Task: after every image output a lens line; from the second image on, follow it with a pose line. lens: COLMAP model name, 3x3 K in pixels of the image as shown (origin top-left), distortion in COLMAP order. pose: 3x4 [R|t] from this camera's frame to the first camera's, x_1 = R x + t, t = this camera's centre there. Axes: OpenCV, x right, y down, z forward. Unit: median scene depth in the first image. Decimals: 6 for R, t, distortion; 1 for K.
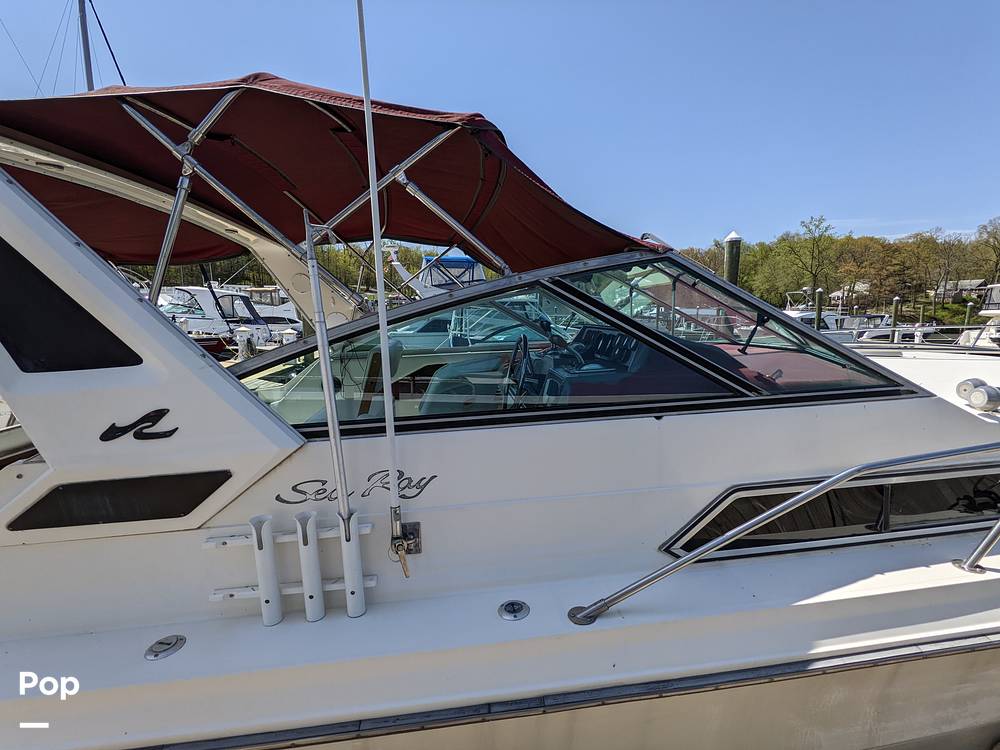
lens RADIAL K [[474.2, 0, 503.8], [0, 474.2, 379.7], [0, 0, 1]] dist [0.003123, -0.000177]
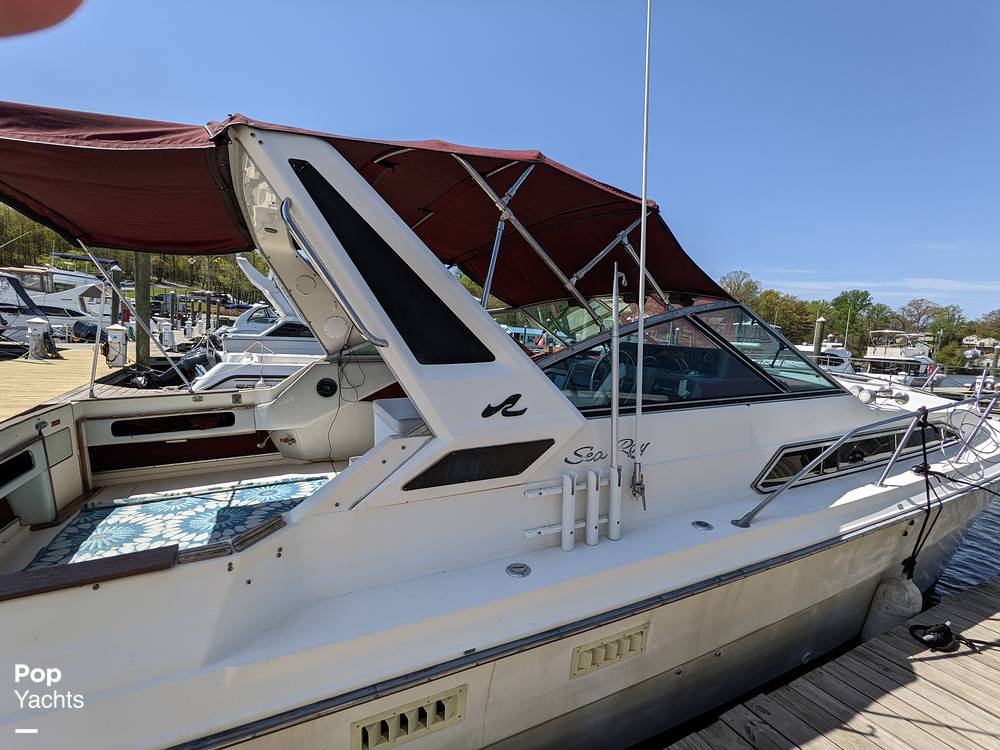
lens RADIAL K [[474.2, 0, 503.8], [0, 474.2, 379.7], [0, 0, 1]] dist [0.003123, -0.000177]
pose [[0.933874, 0.021281, 0.356968, -1.137438], [-0.012279, 0.999547, -0.027467, 0.053105], [-0.357391, 0.021267, 0.933713, -0.236906]]
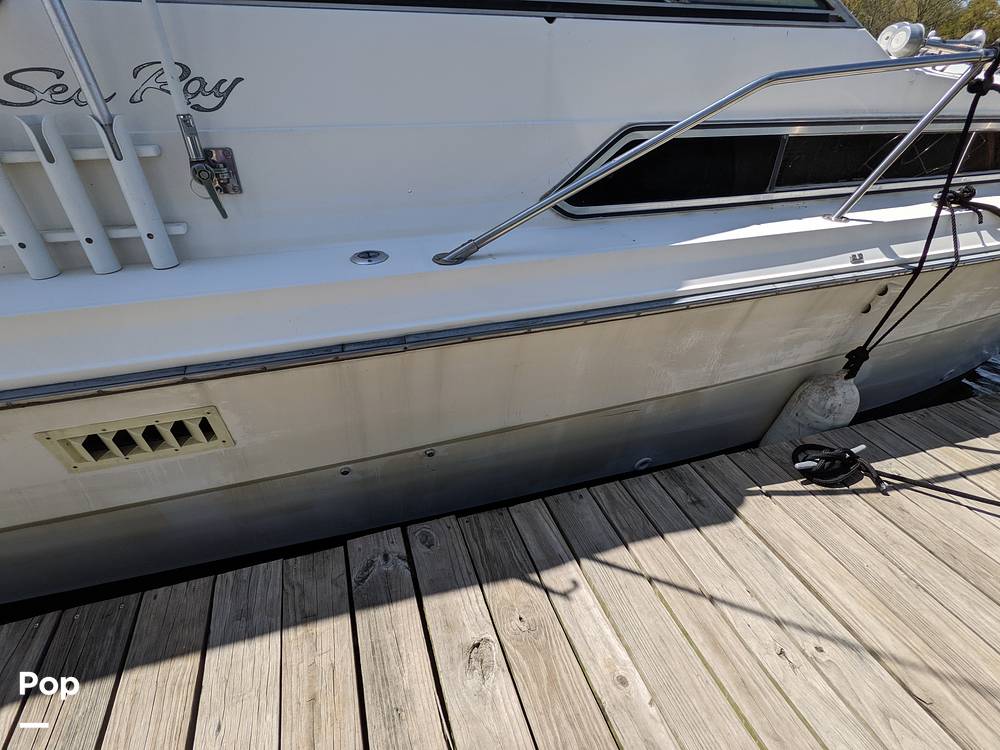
lens RADIAL K [[474.2, 0, 503.8], [0, 474.2, 379.7], [0, 0, 1]] dist [0.003123, -0.000177]
pose [[0.981170, -0.061240, 0.183182, 0.086548], [-0.023927, 0.902562, 0.429895, 0.303147], [-0.191660, -0.426183, 0.884101, 0.104848]]
